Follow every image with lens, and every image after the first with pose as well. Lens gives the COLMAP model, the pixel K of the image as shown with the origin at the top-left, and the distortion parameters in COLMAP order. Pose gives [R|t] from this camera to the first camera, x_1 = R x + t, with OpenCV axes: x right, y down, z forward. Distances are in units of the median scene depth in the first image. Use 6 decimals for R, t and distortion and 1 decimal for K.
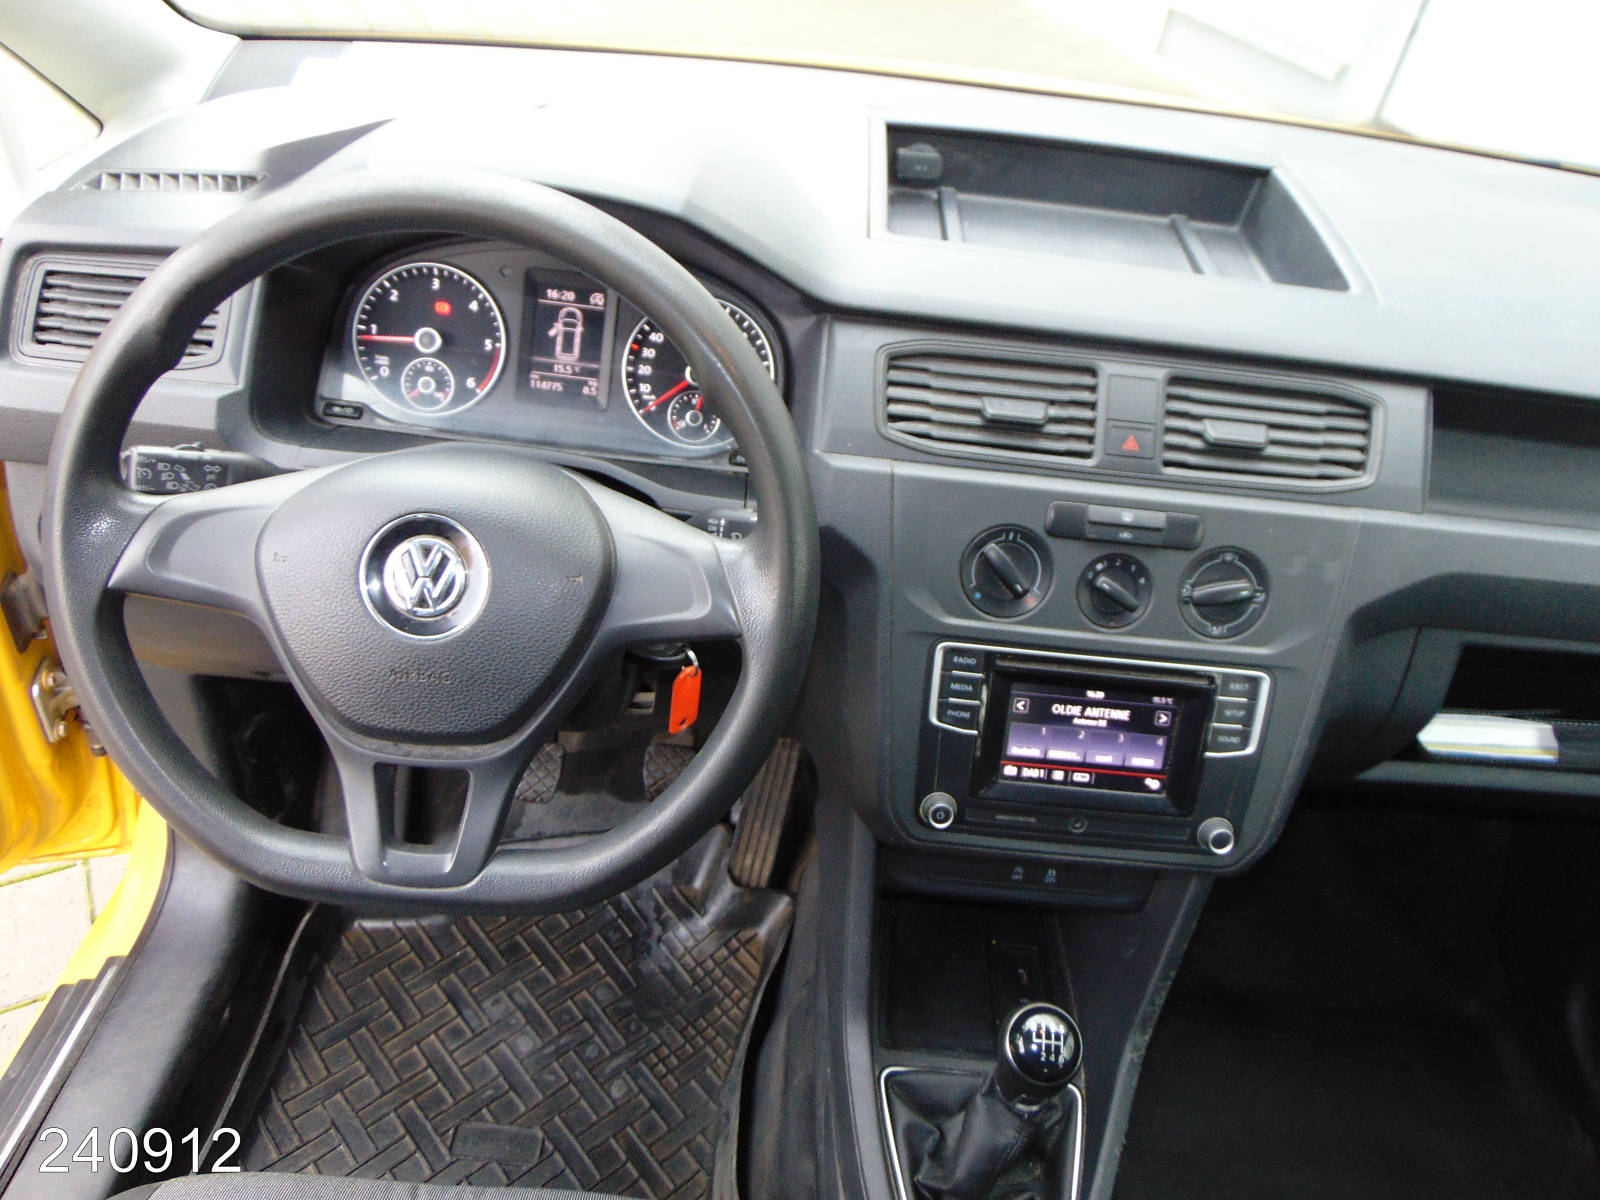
lens RADIAL K [[1149.2, 0, 800.0], [0, 1149.2, 600.0], [0, 0, 1]] dist [-0.046135, -0.000265]
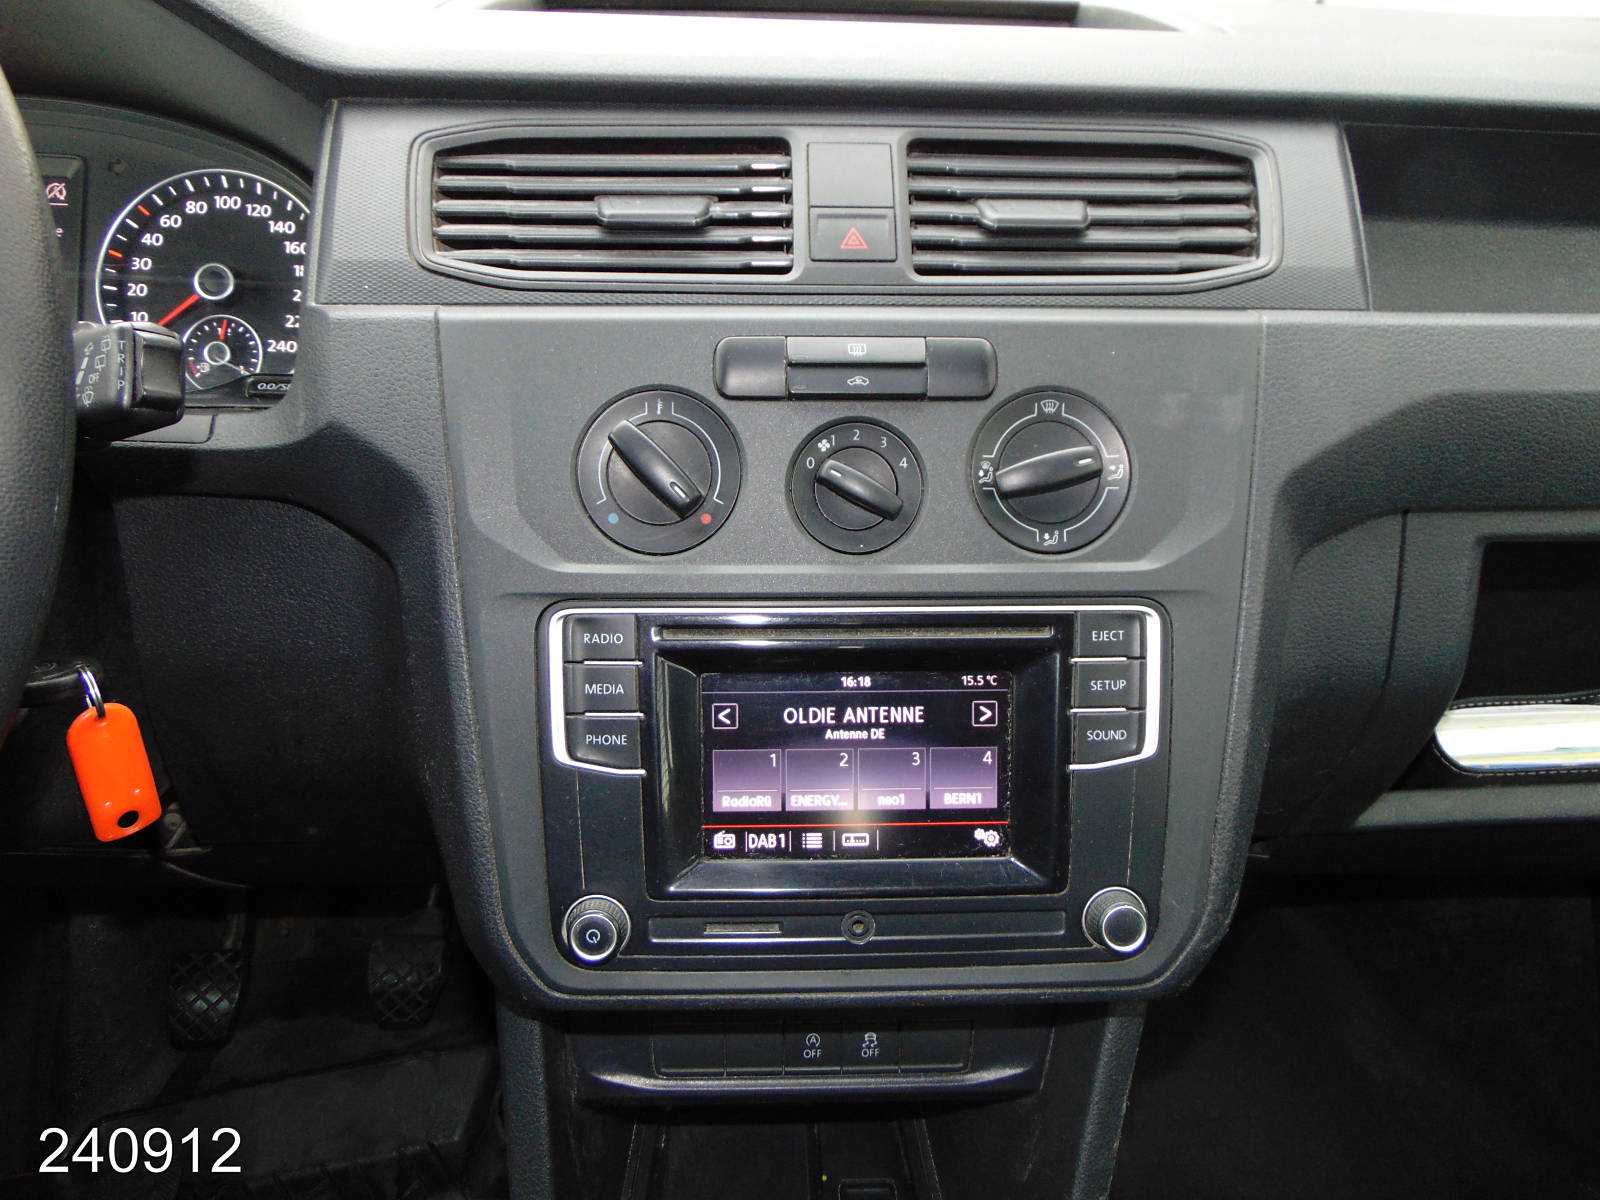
lens RADIAL K [[1139.3, 0, 800.0], [0, 1139.3, 600.0], [0, 0, 1]] dist [-0.025846, 0.001569]
pose [[0.993557, -0.104677, 0.043450, 0.210988], [0.111015, 0.976039, -0.187144, 0.144272], [-0.022819, 0.190762, 0.981371, 0.451050]]
